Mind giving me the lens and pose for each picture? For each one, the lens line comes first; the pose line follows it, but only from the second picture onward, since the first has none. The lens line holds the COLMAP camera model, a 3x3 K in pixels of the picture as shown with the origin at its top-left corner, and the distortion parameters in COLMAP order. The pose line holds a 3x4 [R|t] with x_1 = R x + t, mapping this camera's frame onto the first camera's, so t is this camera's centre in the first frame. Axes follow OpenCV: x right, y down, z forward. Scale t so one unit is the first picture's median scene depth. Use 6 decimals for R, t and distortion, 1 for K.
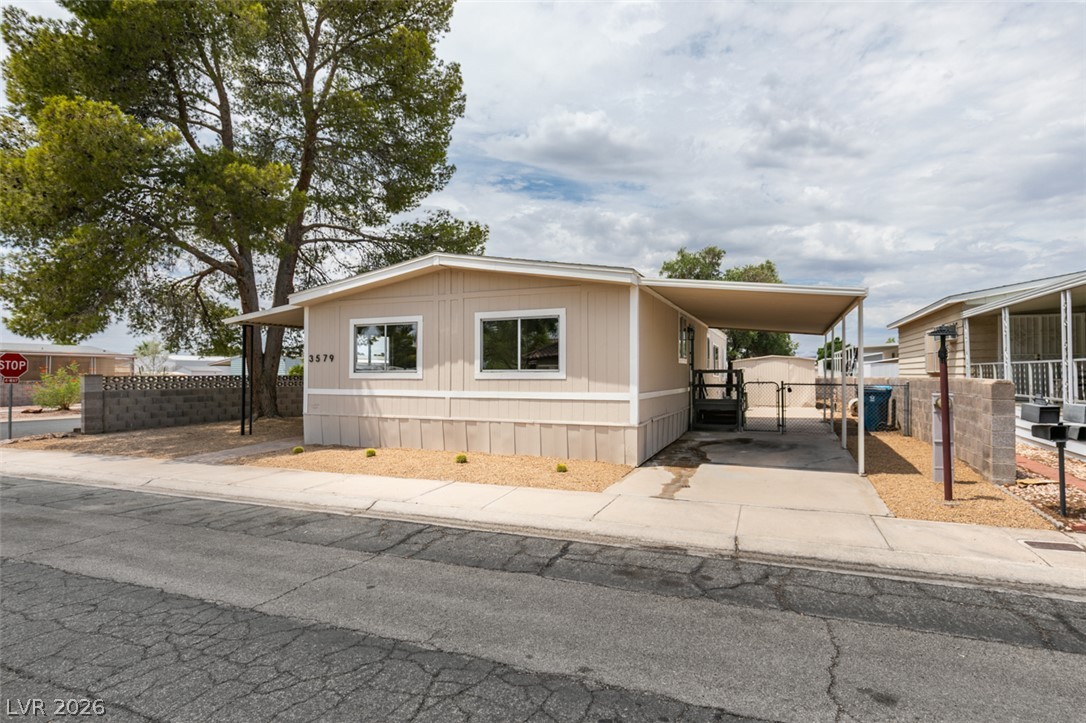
lens RADIAL K [[556.4, 0, 543.0], [0, 556.4, 361.5], [0, 0, 1]] dist [0.001216, -0.000402]
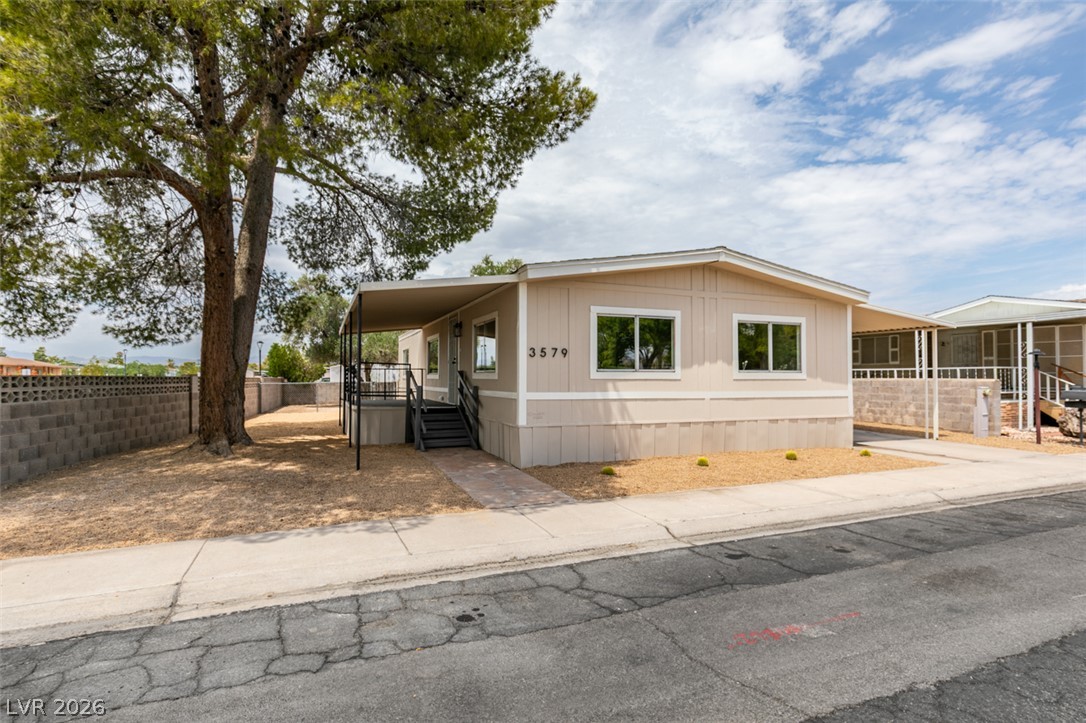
lens RADIAL K [[556.4, 0, 543.0], [0, 556.4, 361.5], [0, 0, 1]] dist [0.001216, -0.000402]
pose [[0.707059, 0.023159, 0.706775, -1.085535], [-0.017489, 0.999731, -0.015262, 0.020990], [-0.706938, -0.001570, 0.707273, 0.532364]]
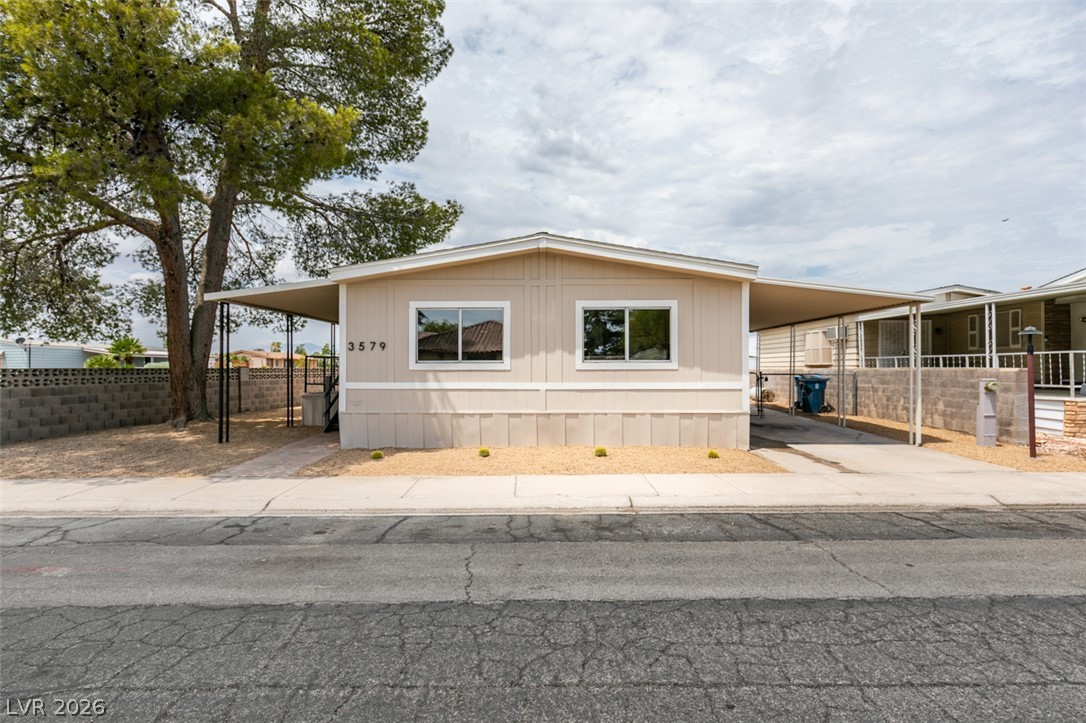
lens RADIAL K [[567.8, 0, 540.2], [0, 567.8, 363.6], [0, 0, 1]] dist [-0.001562, 0.000341]
pose [[0.924920, 0.001387, 0.380159, -0.554129], [-0.007009, 0.999886, 0.013403, 0.008267], [-0.380097, -0.015062, 0.924824, 0.118553]]
